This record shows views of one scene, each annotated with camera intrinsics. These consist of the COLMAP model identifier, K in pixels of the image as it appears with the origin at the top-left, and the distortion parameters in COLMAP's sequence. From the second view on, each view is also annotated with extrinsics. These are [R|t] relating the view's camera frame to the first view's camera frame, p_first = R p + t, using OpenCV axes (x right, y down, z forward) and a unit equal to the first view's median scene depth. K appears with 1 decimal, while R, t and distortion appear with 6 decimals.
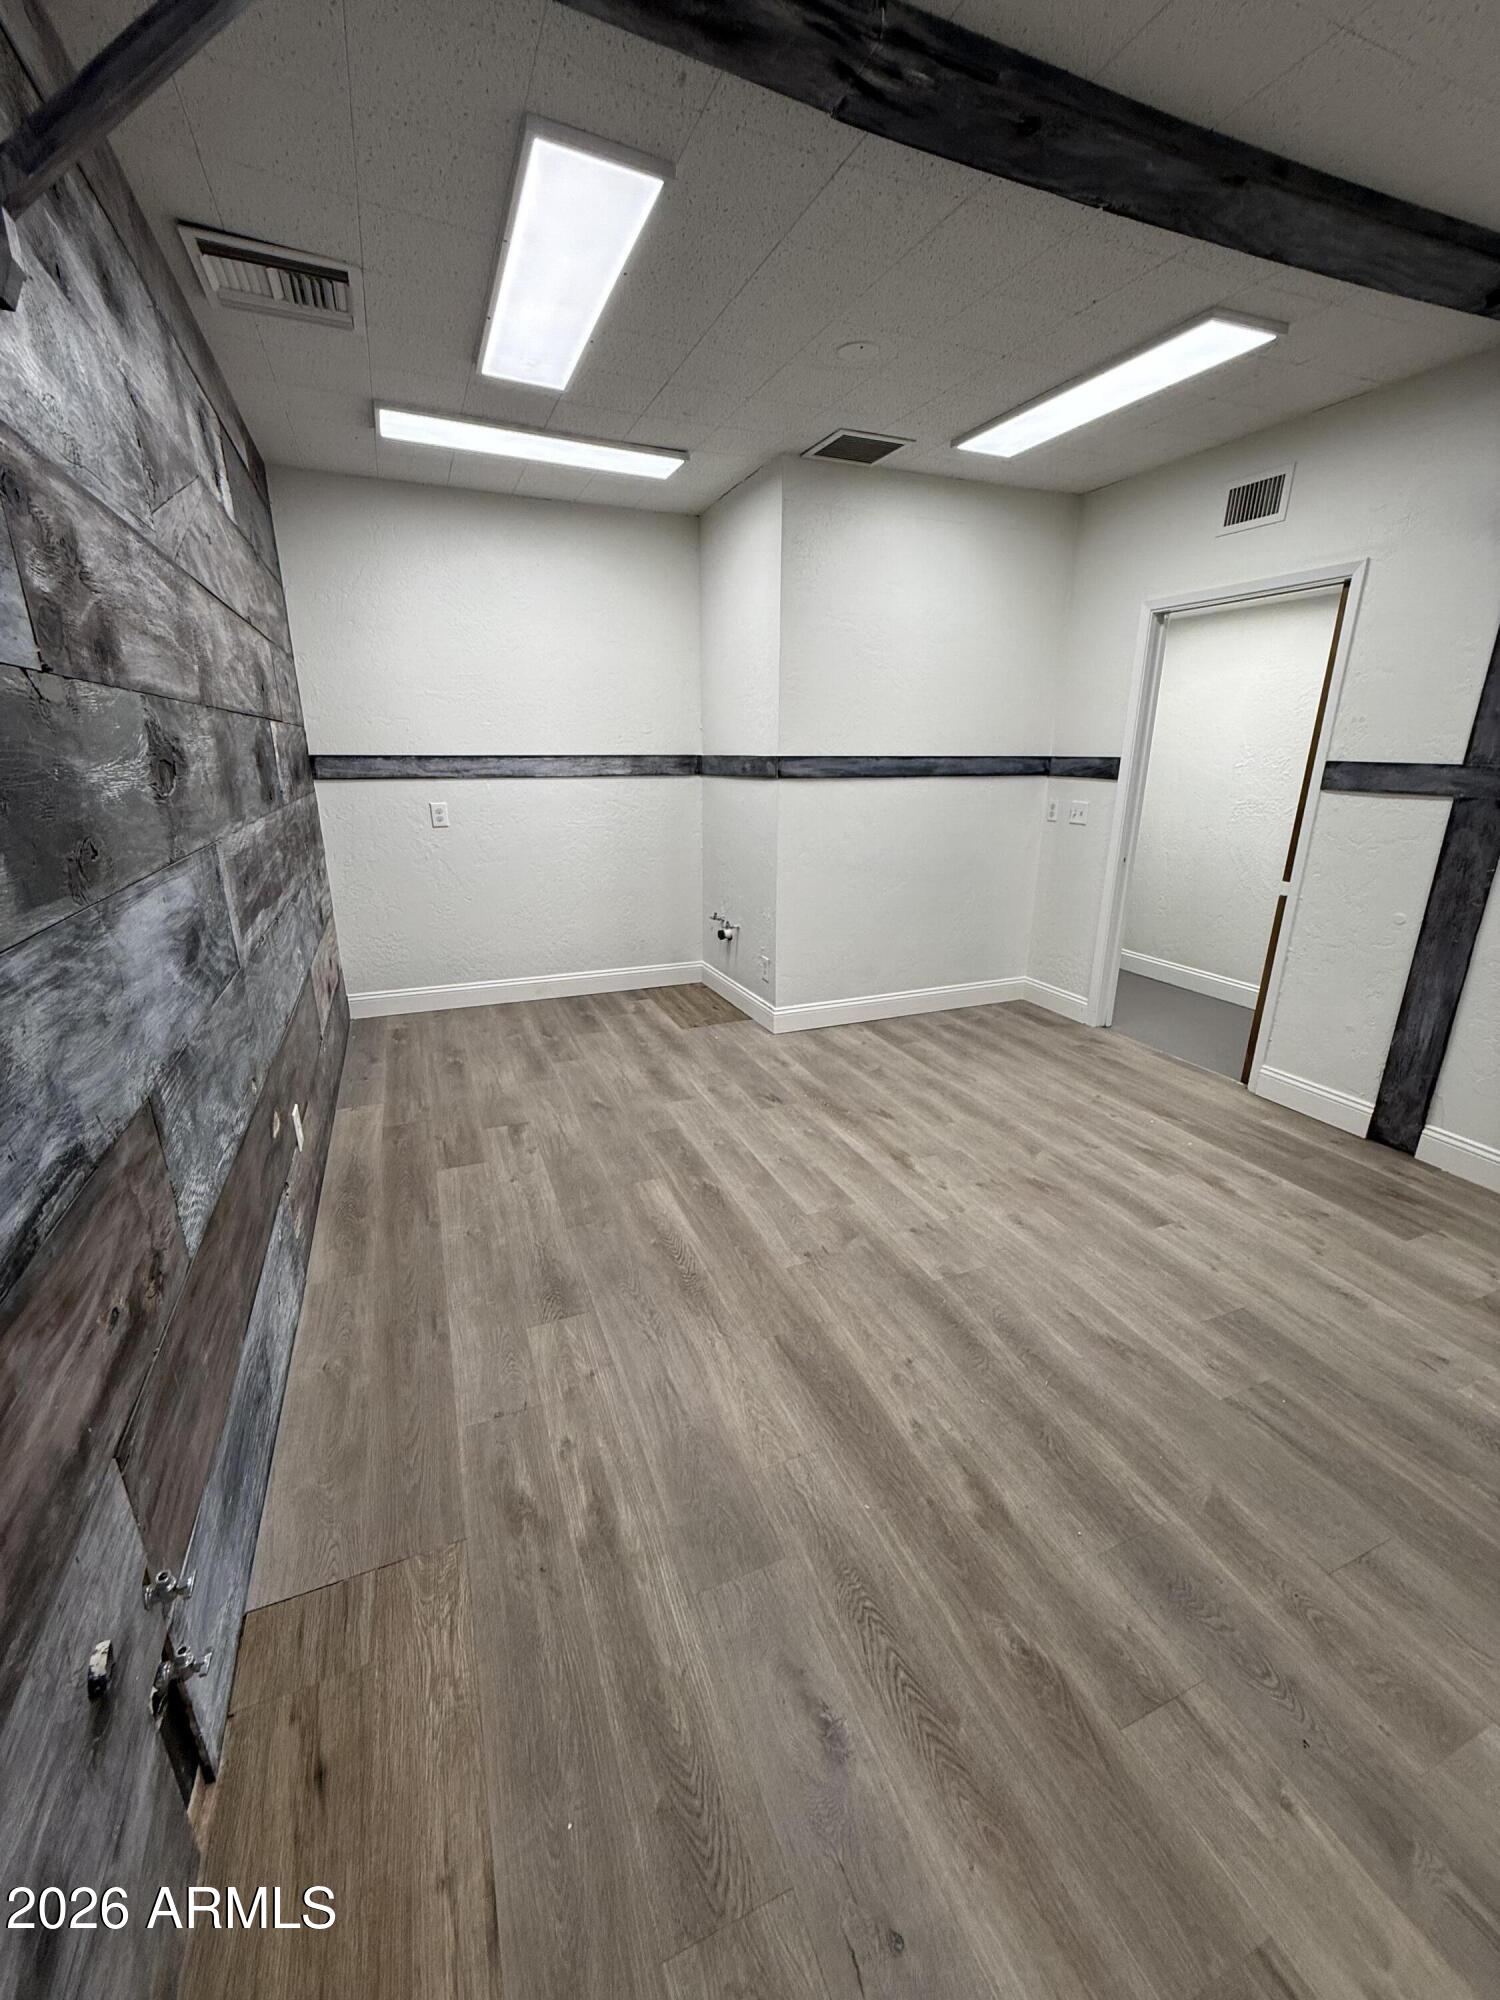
lens RADIAL K [[799.5, 0, 753.0], [0, 799.5, 999.9], [0, 0, 1]] dist [-0.000750, 0.000117]
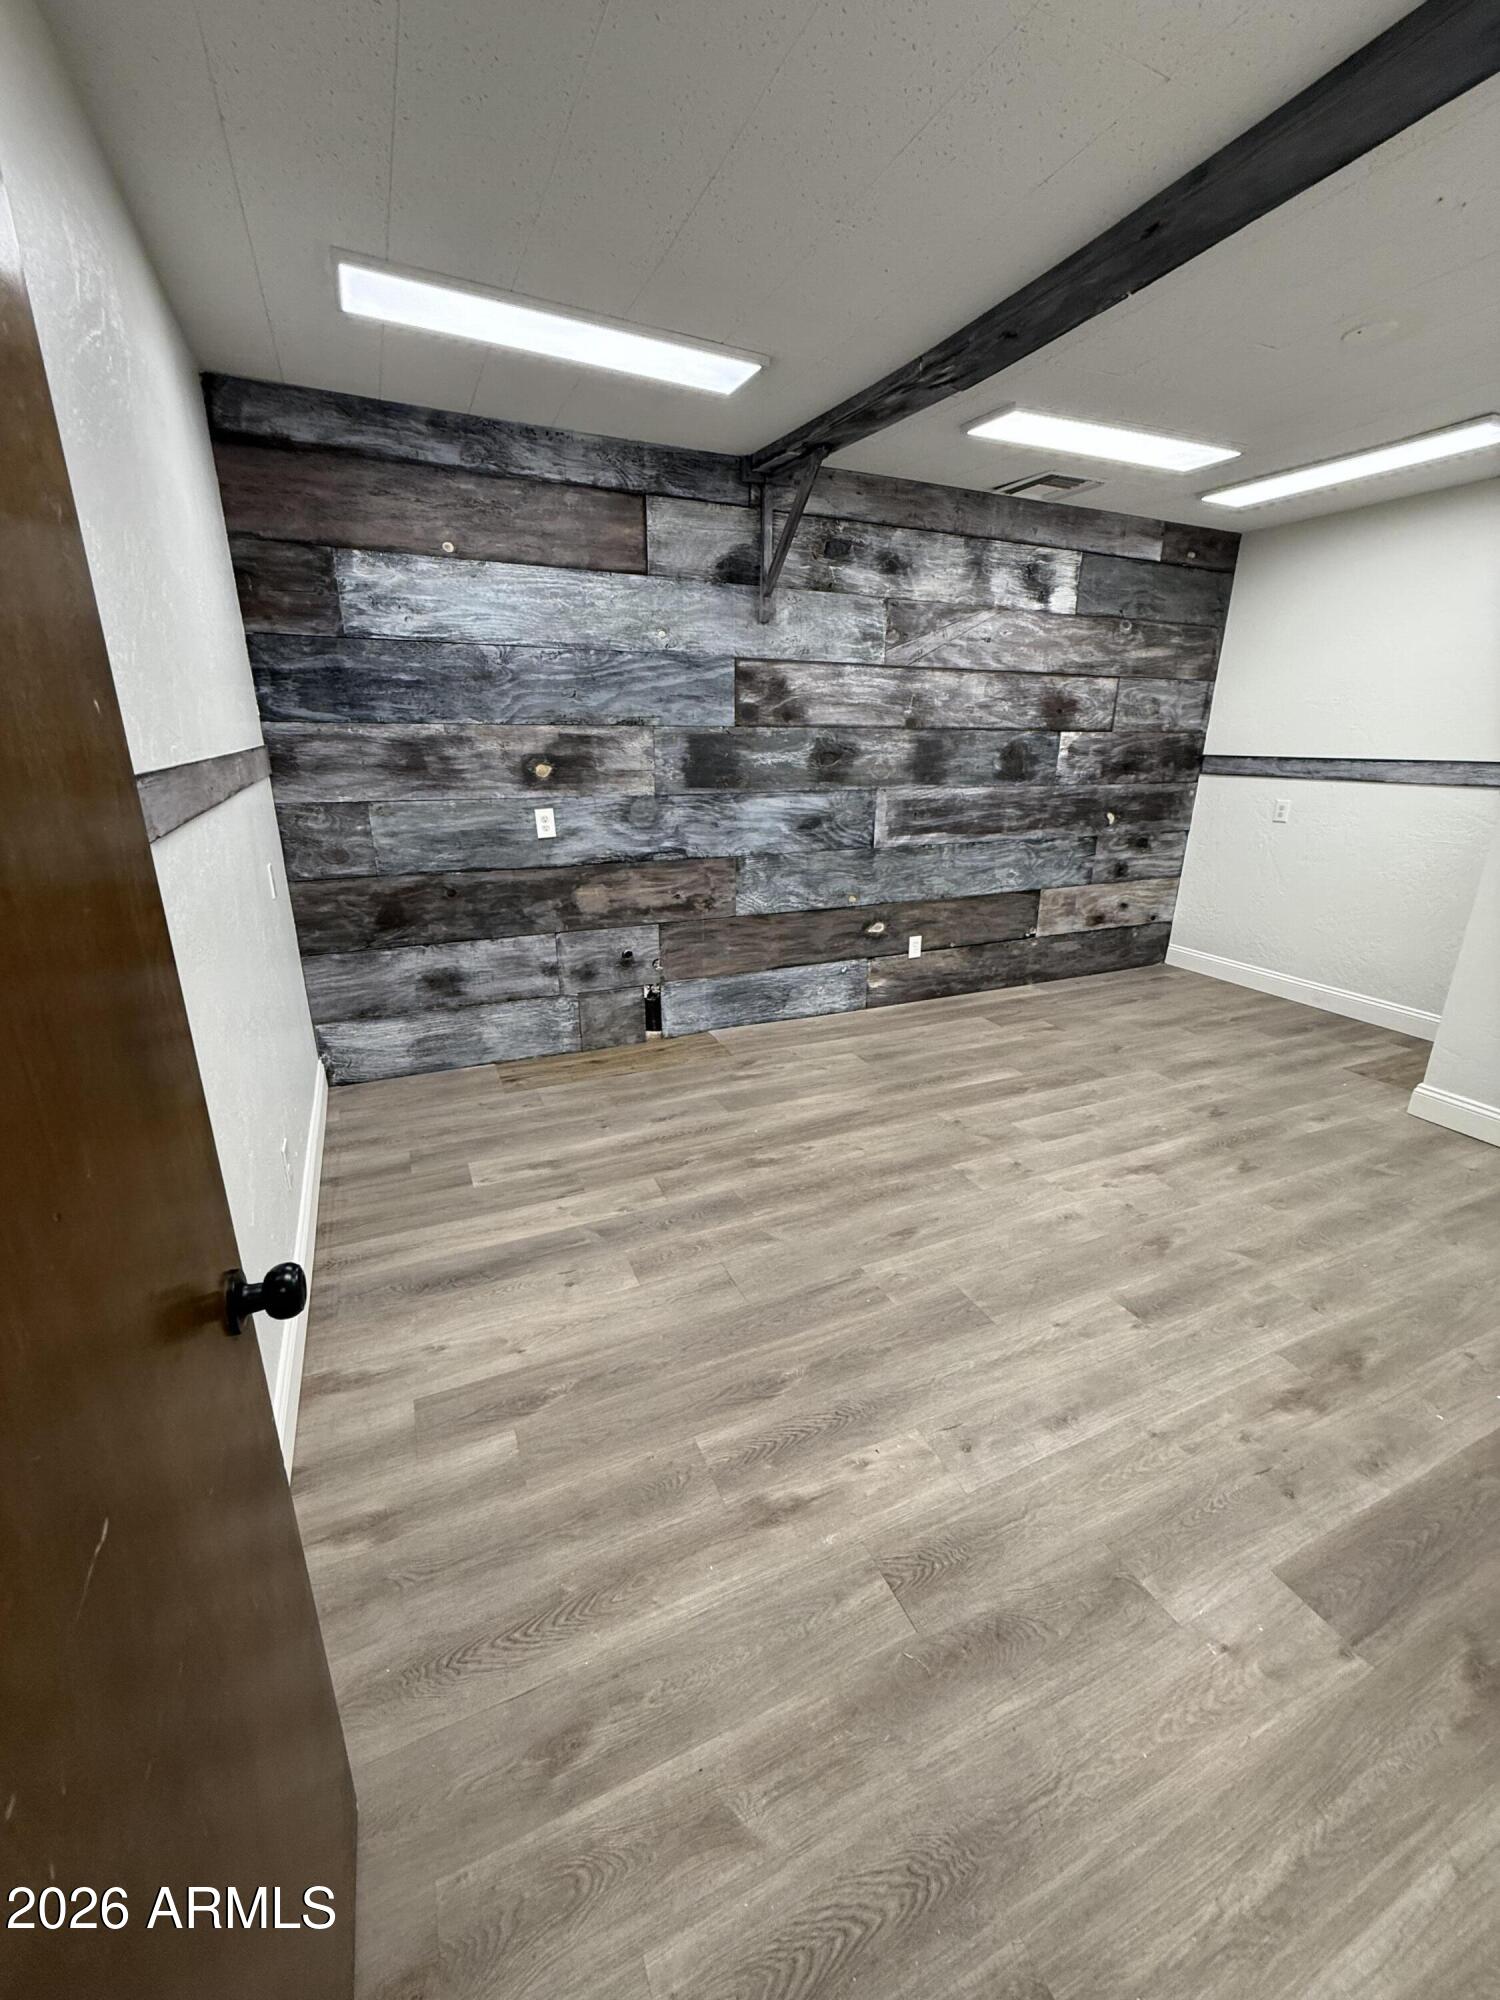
lens RADIAL K [[799.5, 0, 745.0], [0, 799.5, 1001.4], [0, 0, 1]] dist [-0.000750, 0.000117]
pose [[0.020579, 0.310207, -0.950446, 1.037032], [-0.306417, 0.906856, 0.289345, -0.122475], [0.951675, 0.285278, 0.113715, 0.350193]]
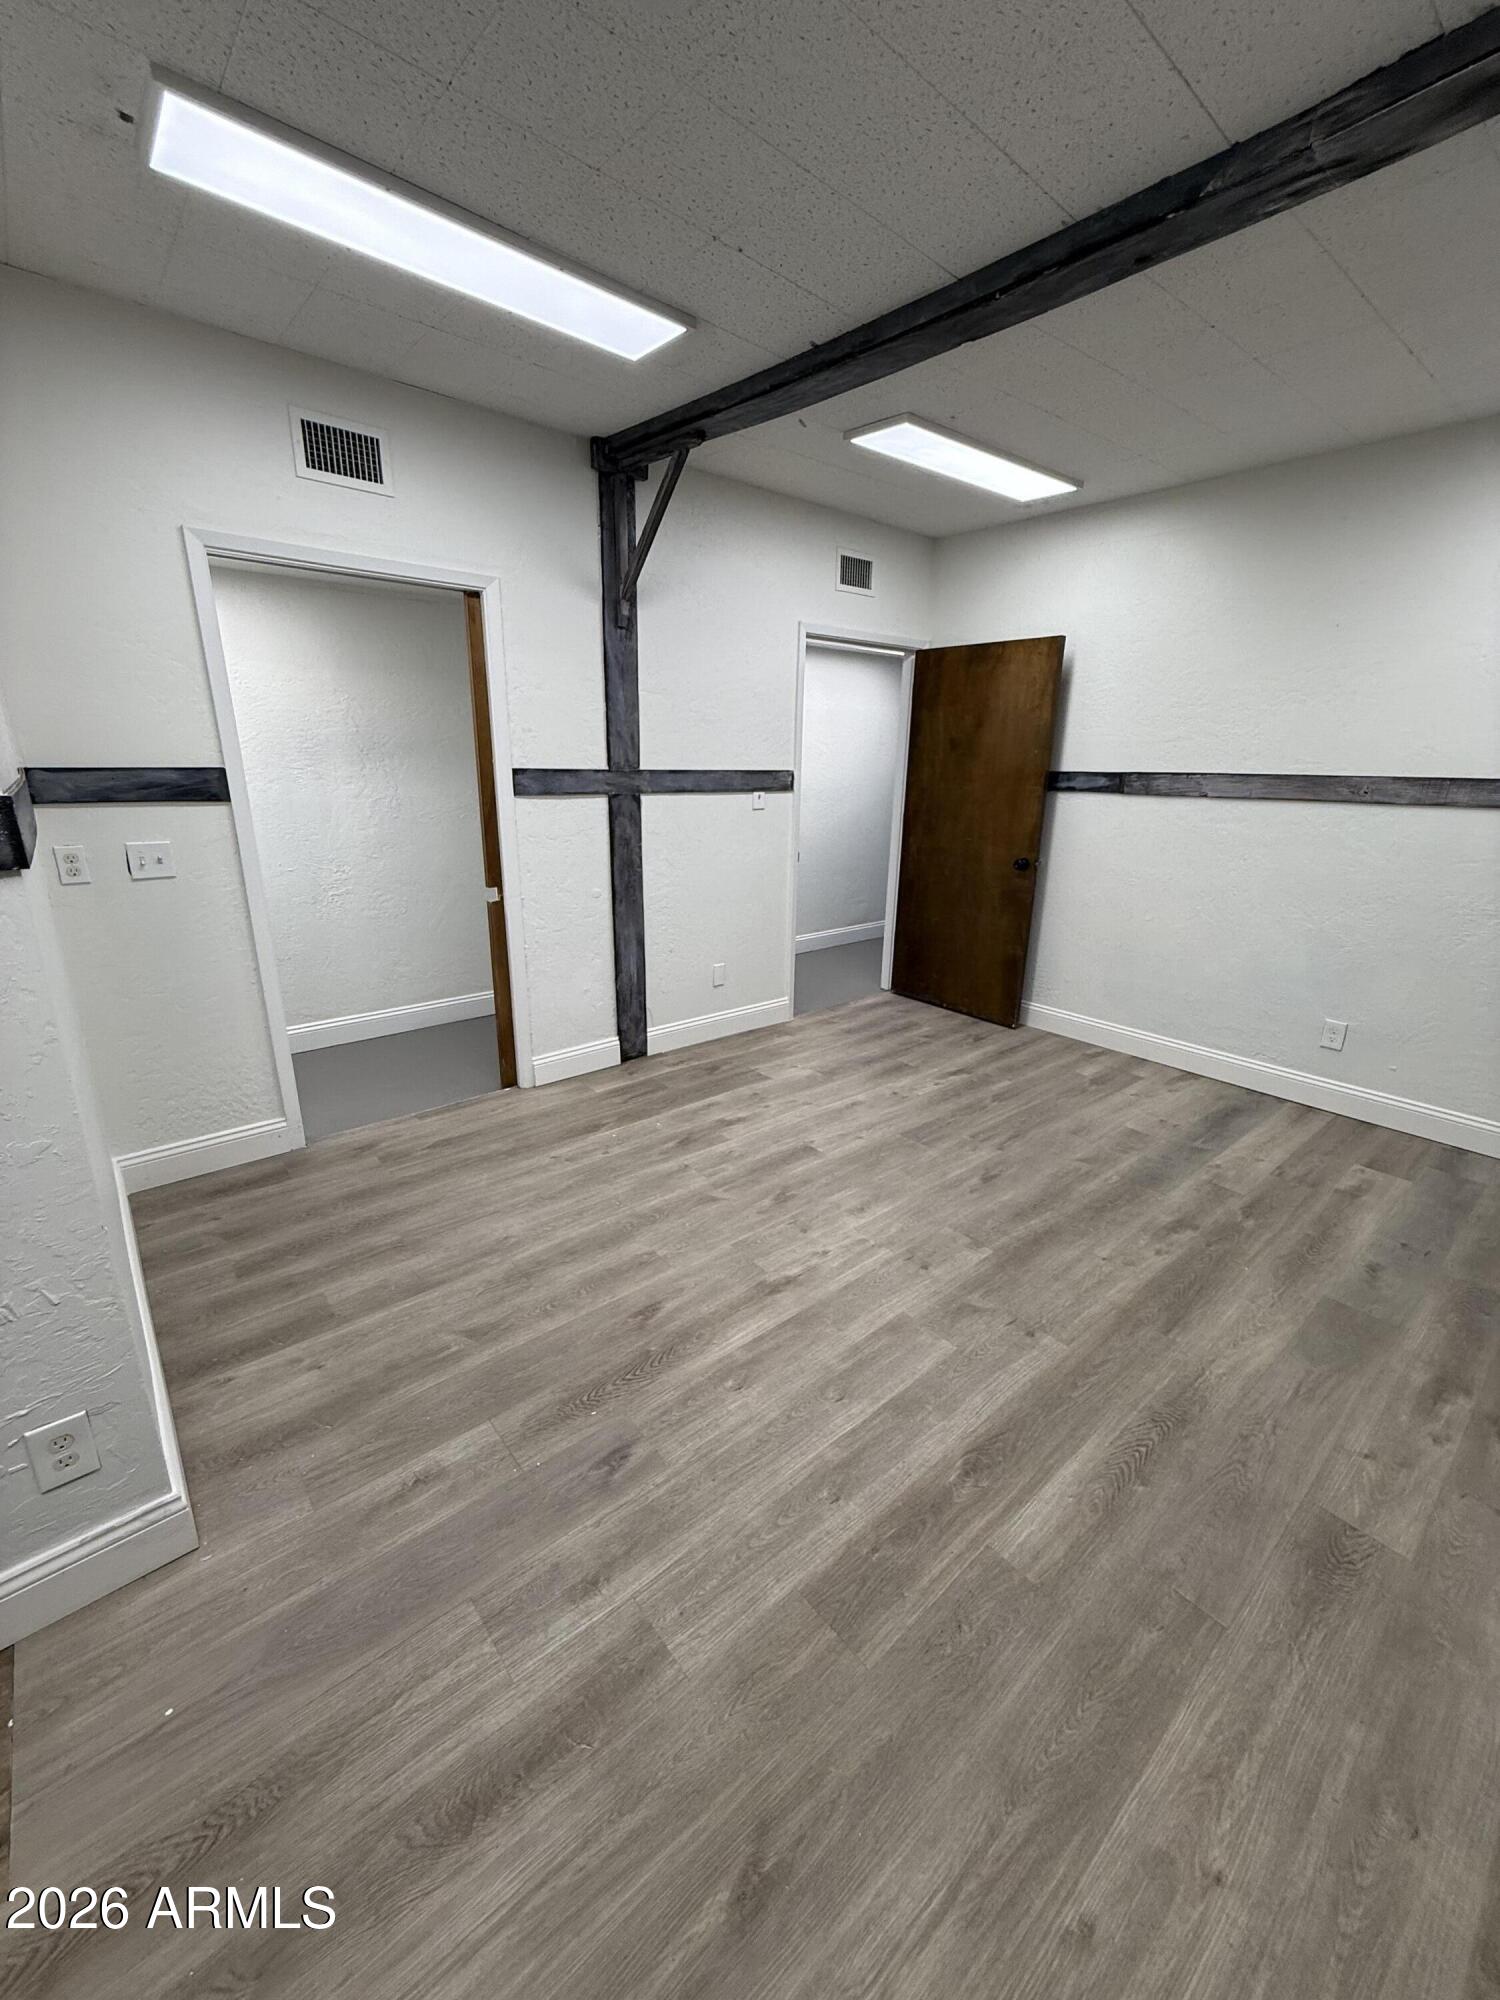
lens RADIAL K [[799.5, 0, 751.3], [0, 799.5, 997.4], [0, 0, 1]] dist [-0.000750, 0.000117]
pose [[-0.301895, -0.287738, 0.908882, -0.435031], [0.269401, 0.888758, 0.370852, -0.347754], [-0.914485, 0.356812, -0.190794, 1.056006]]
